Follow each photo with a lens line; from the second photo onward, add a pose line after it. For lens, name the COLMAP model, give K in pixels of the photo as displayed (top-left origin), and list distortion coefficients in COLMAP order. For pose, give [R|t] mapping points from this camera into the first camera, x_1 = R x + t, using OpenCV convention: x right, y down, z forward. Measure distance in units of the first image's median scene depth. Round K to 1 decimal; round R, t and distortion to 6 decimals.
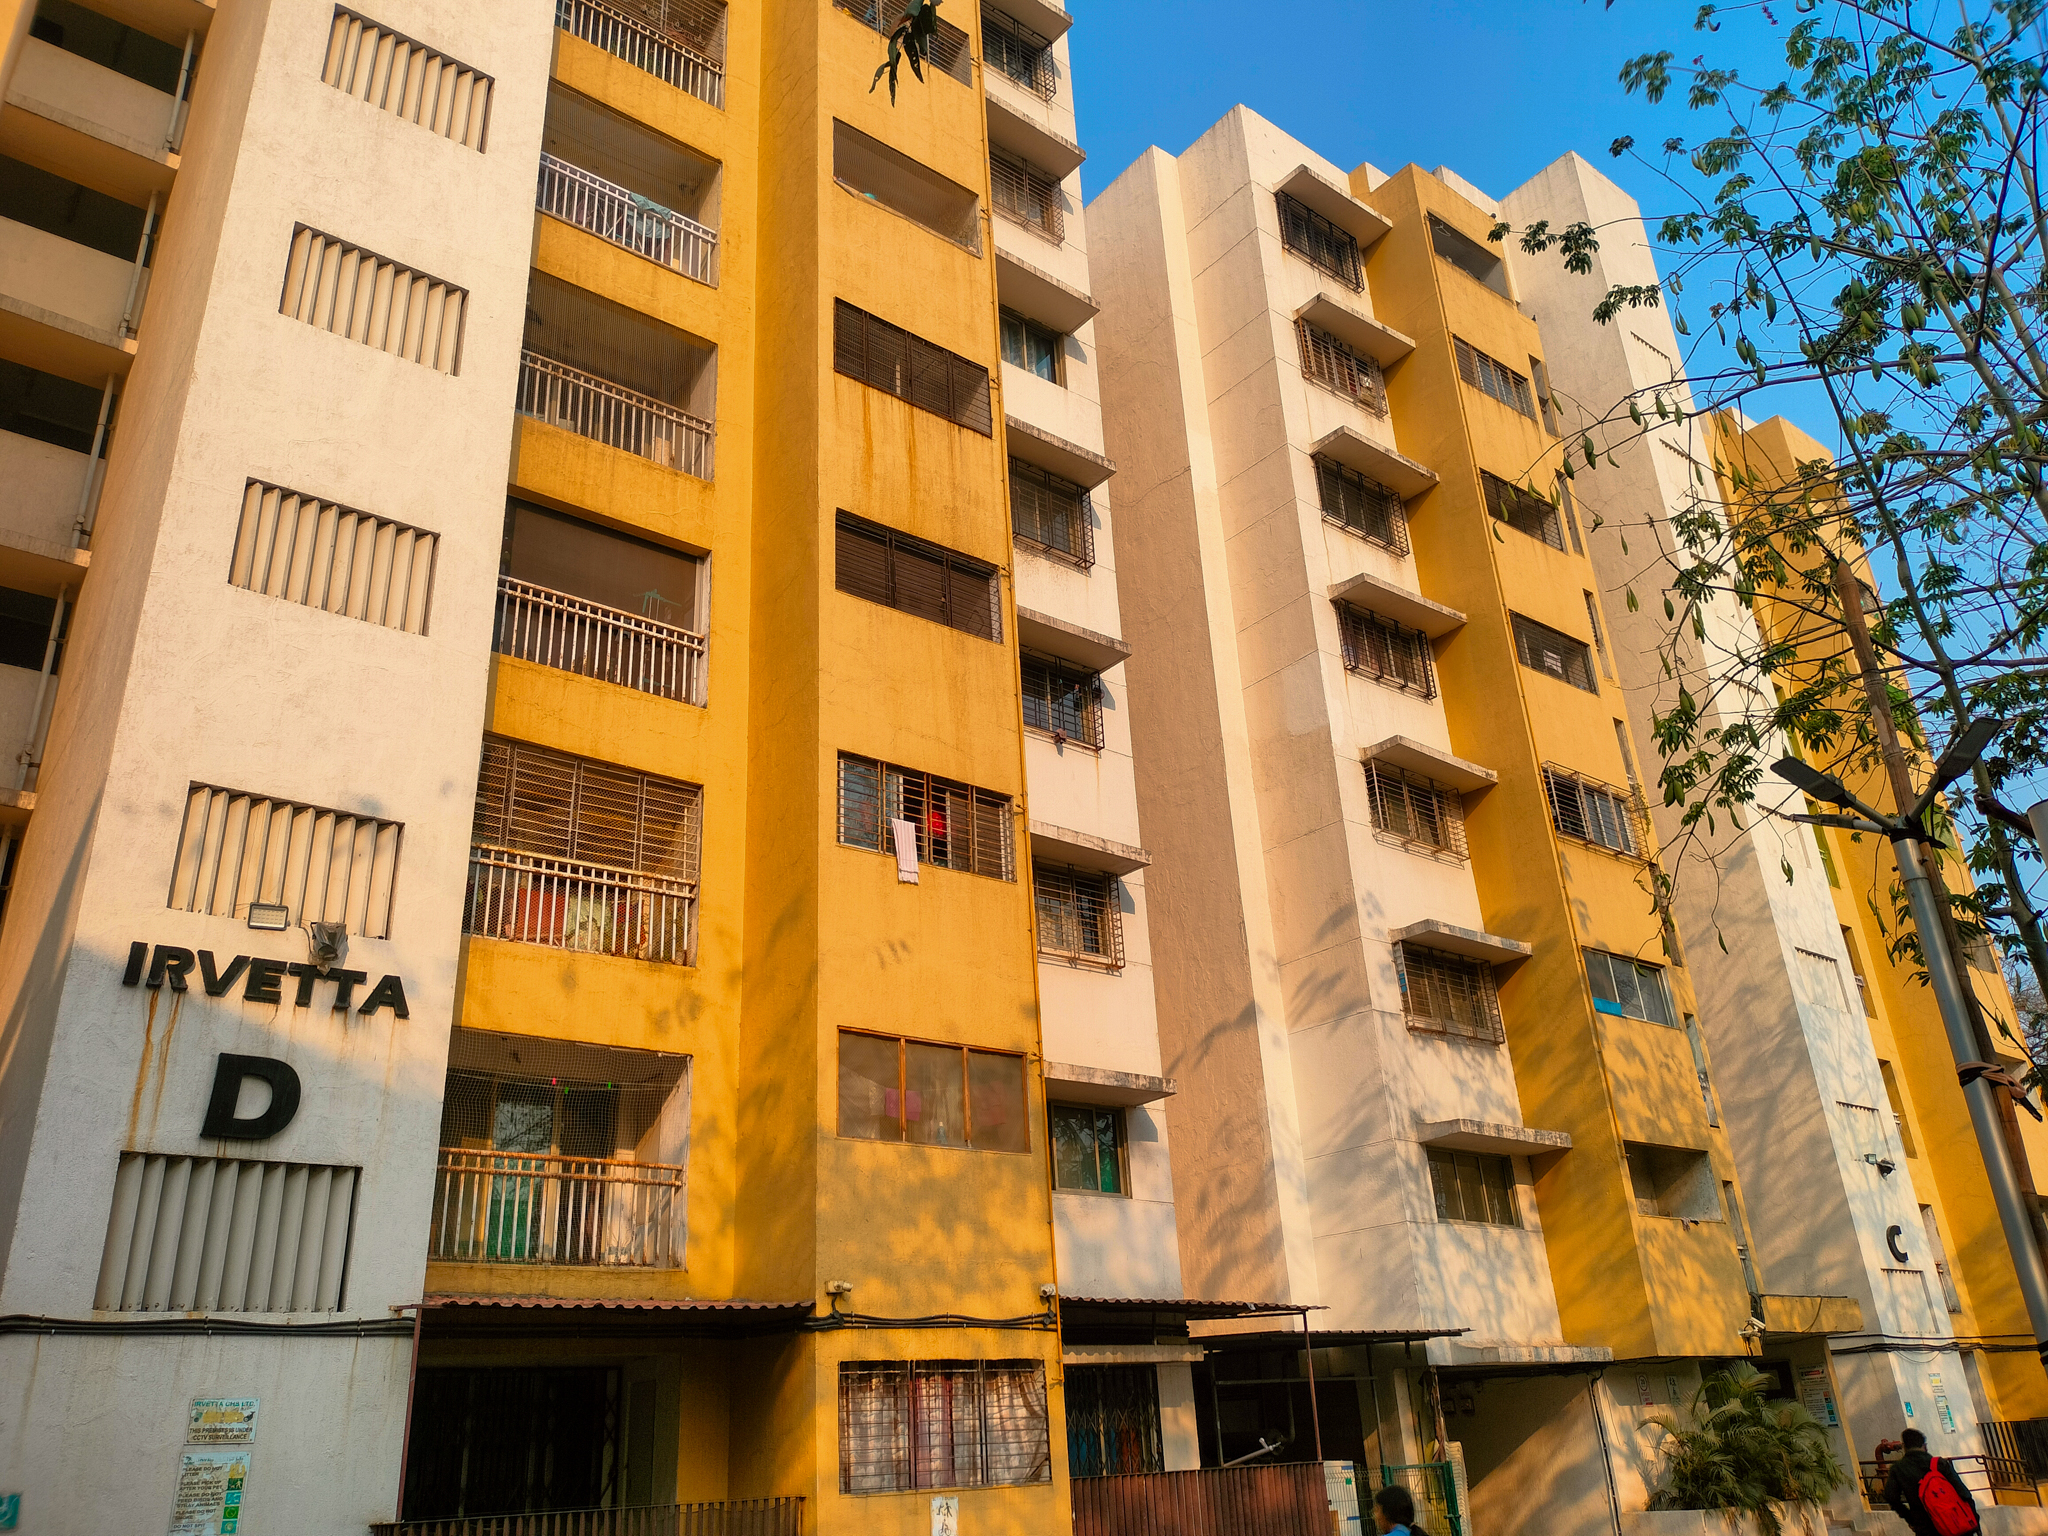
lens RADIAL K [[1562.4, 0, 1039.2], [0, 1562.4, 768.4], [0, 0, 1]] dist [0.041432, -0.050662]
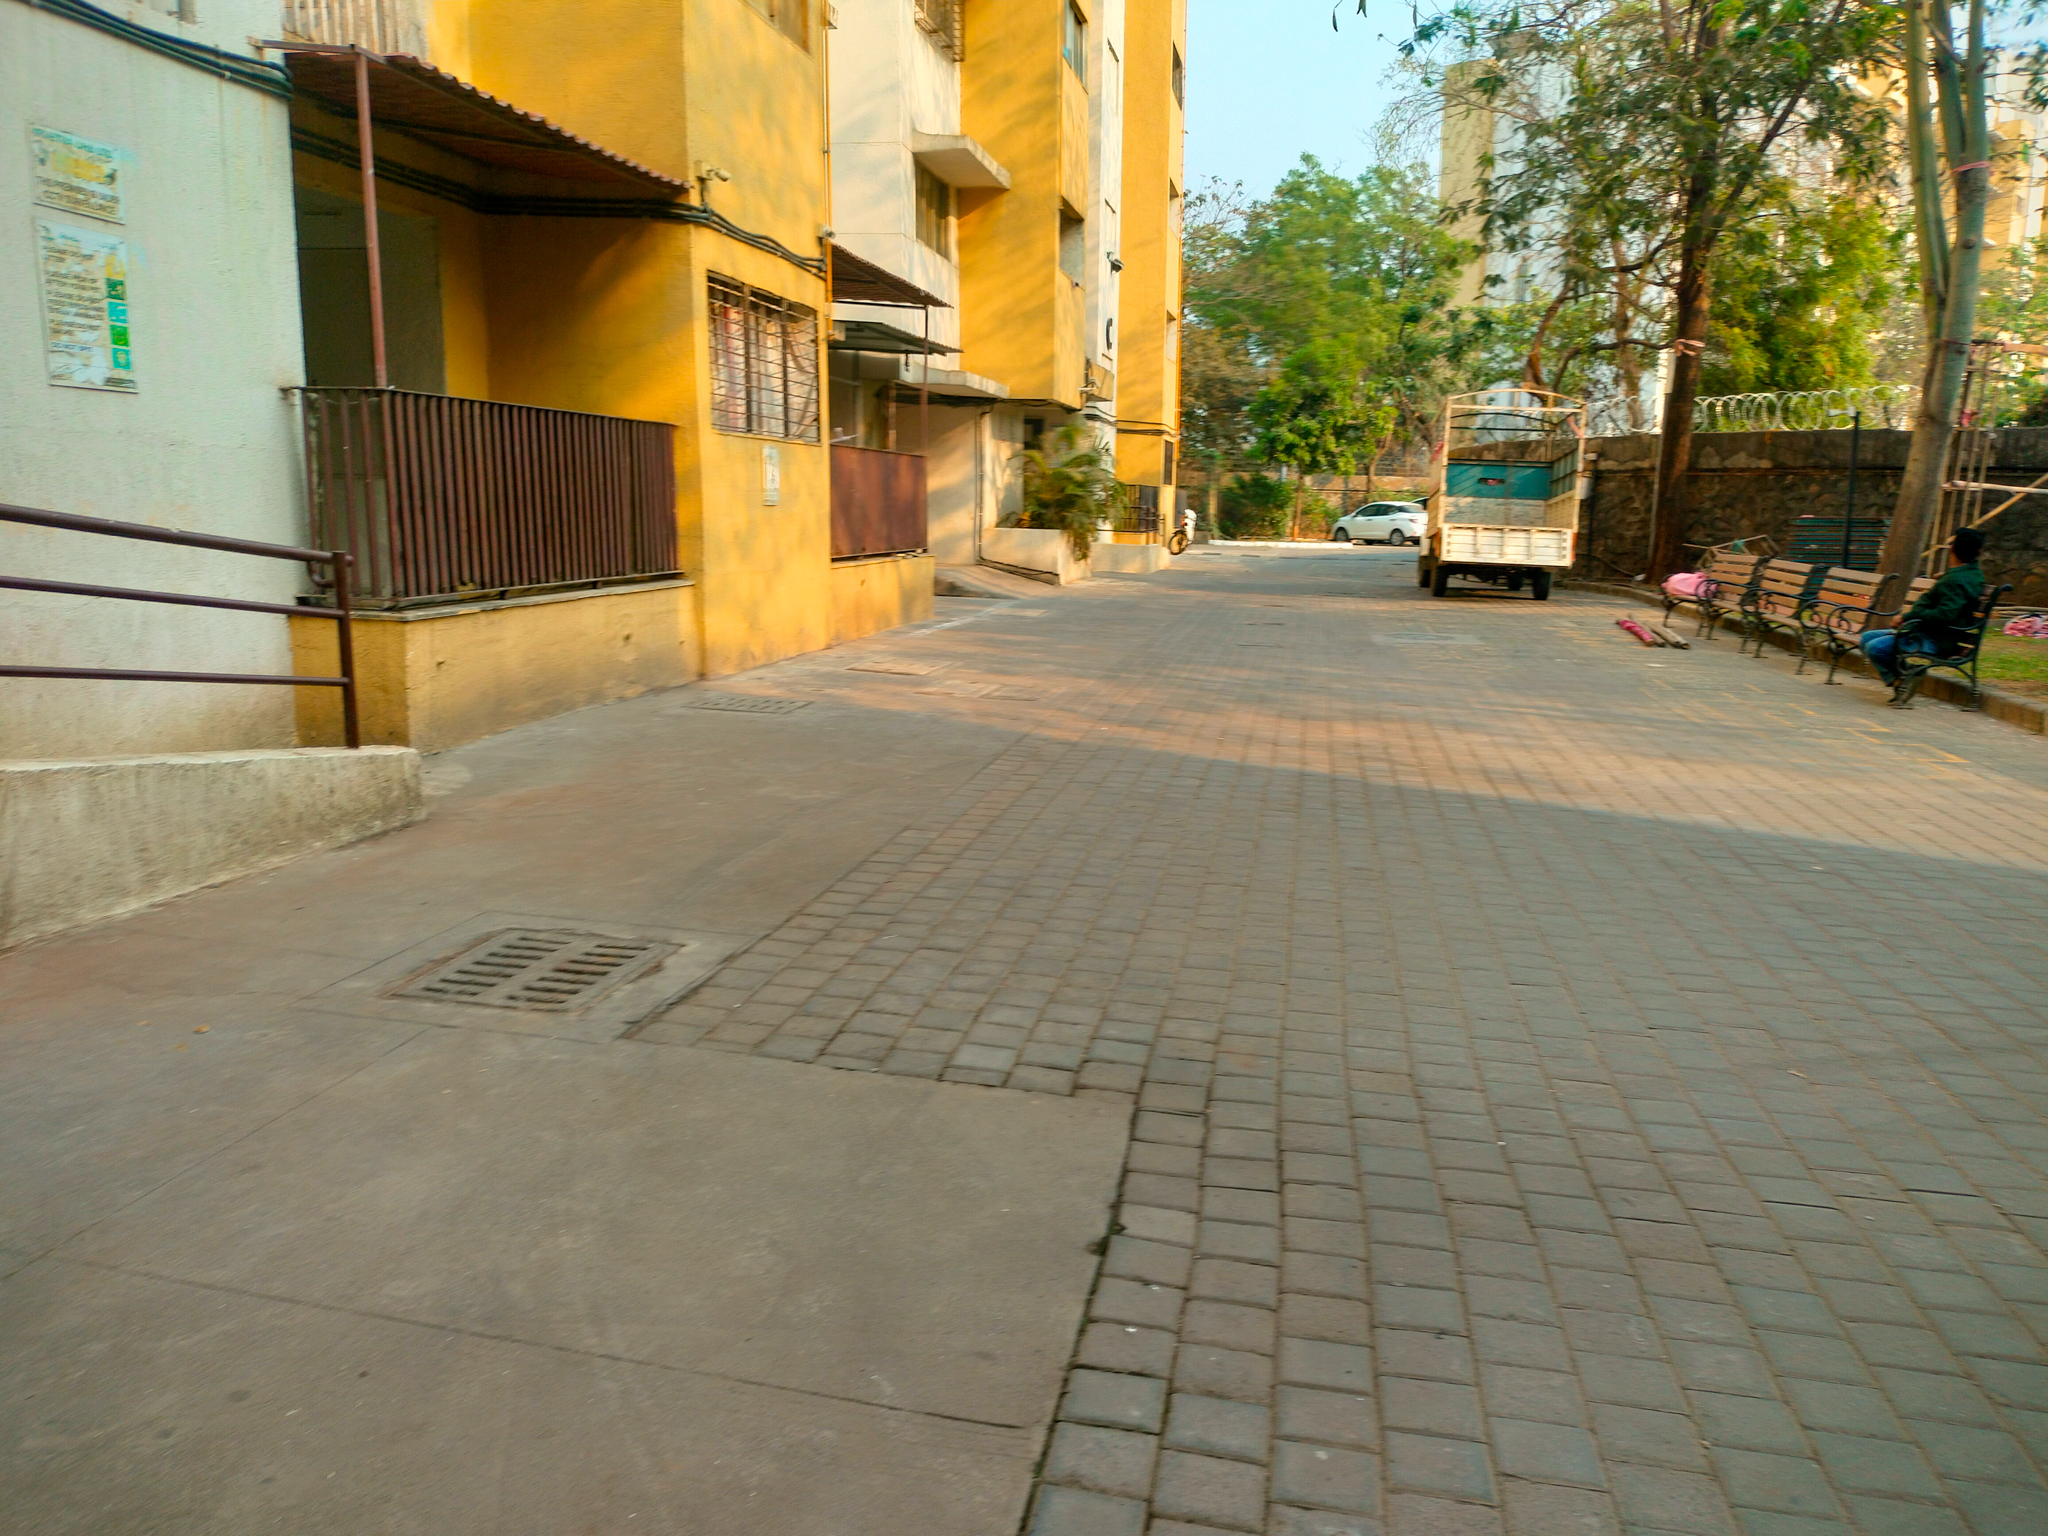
lens RADIAL K [[1562.4, 0, 1017.6], [0, 1562.4, 787.5], [0, 0, 1]] dist [0.041432, -0.050662]
pose [[0.775623, -0.040313, 0.629908, -0.570864], [-0.318163, 0.836934, 0.445324, 0.224627], [-0.545143, -0.545817, 0.636319, 0.325267]]
